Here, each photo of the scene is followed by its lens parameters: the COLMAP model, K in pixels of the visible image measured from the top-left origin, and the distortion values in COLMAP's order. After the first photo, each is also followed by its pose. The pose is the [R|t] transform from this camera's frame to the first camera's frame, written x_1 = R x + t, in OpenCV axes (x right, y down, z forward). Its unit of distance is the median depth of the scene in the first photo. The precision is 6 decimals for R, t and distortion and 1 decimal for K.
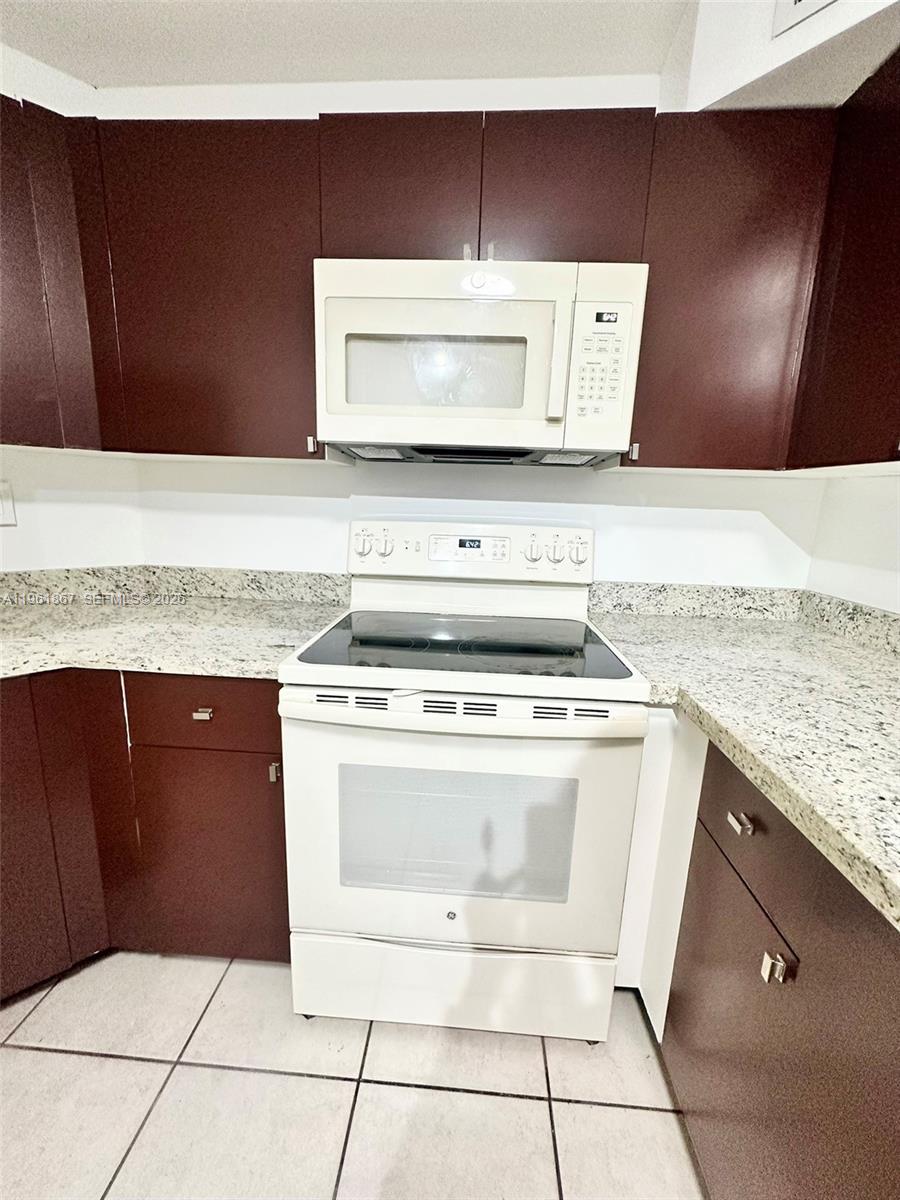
lens RADIAL K [[478.4, 0, 450.0], [0, 478.4, 598.6], [0, 0, 1]] dist [-0.003418, 0.000067]
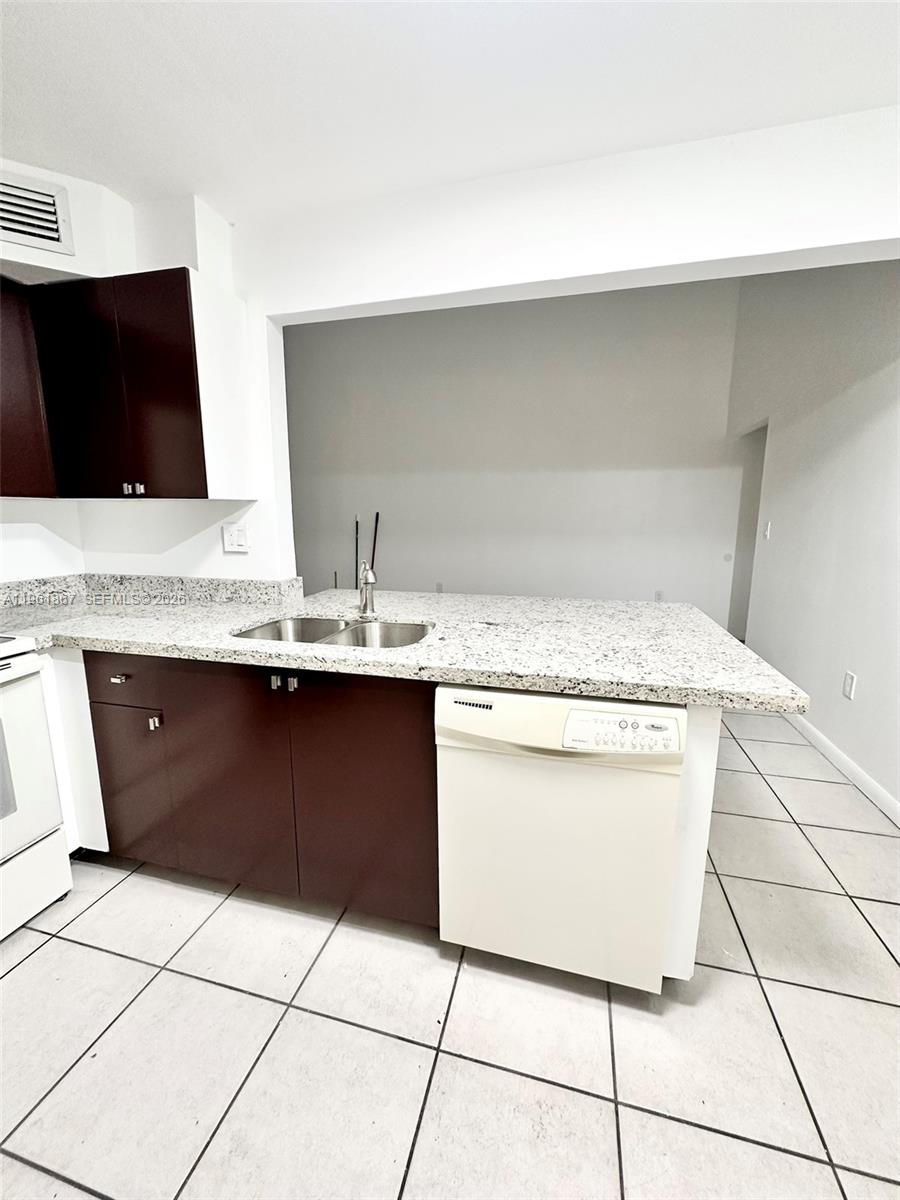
lens RADIAL K [[478.4, 0, 450.0], [0, 478.4, 598.6], [0, 0, 1]] dist [-0.003418, 0.000067]
pose [[0.193262, -0.198962, 0.960762, -0.597715], [0.200440, 0.966578, 0.159847, 0.057366], [-0.960455, 0.161683, 0.226682, -0.519680]]
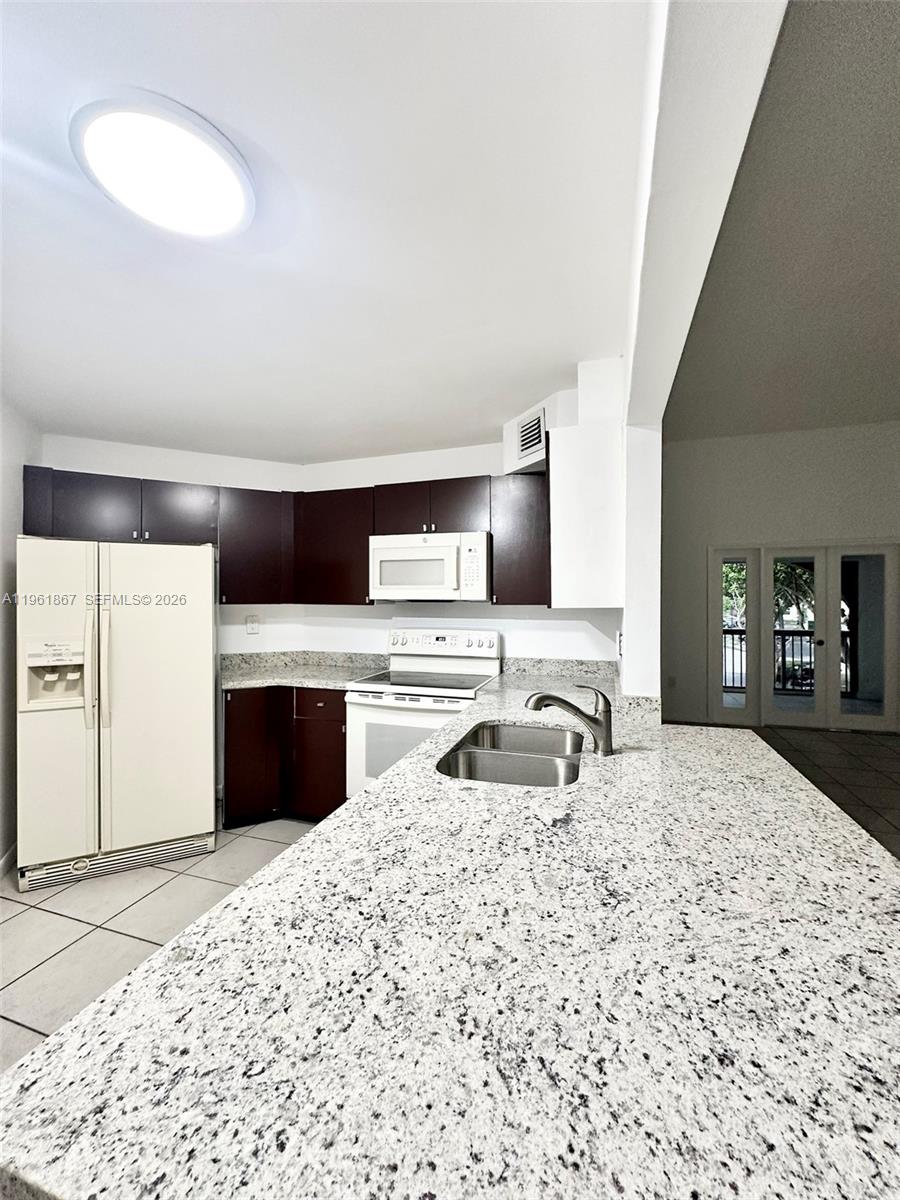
lens RADIAL K [[478.4, 0, 450.0], [0, 478.4, 598.6], [0, 0, 1]] dist [-0.003418, 0.000067]
pose [[0.966864, -0.032632, -0.253198, 0.719522], [-0.019878, 0.979163, -0.202102, 0.159760], [0.254517, 0.200438, 0.946068, -1.199510]]
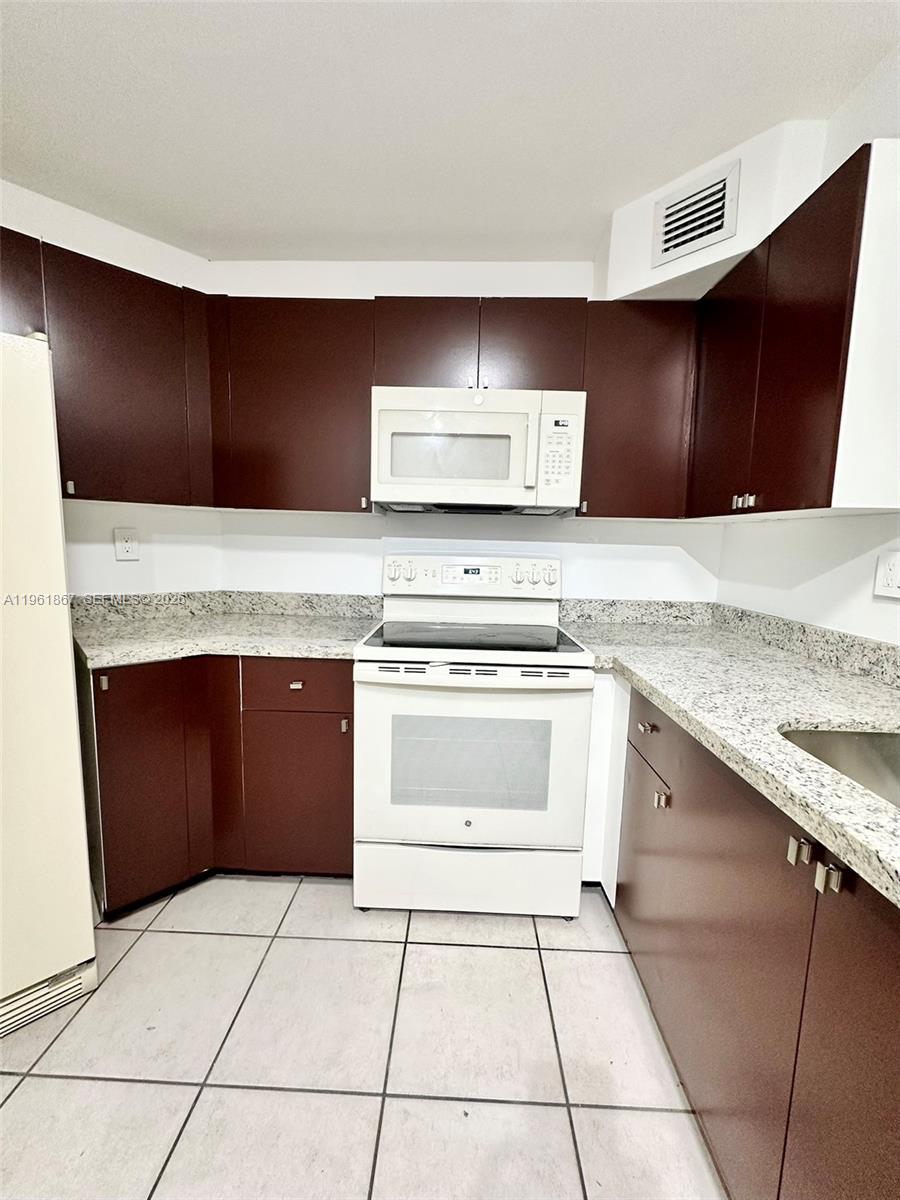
lens RADIAL K [[478.4, 0, 450.0], [0, 478.4, 598.6], [0, 0, 1]] dist [-0.003418, 0.000067]
pose [[0.999399, -0.010675, 0.032984, -0.077725], [0.013324, 0.996614, -0.081138, 0.085734], [-0.032006, 0.081528, 0.996157, -0.416134]]
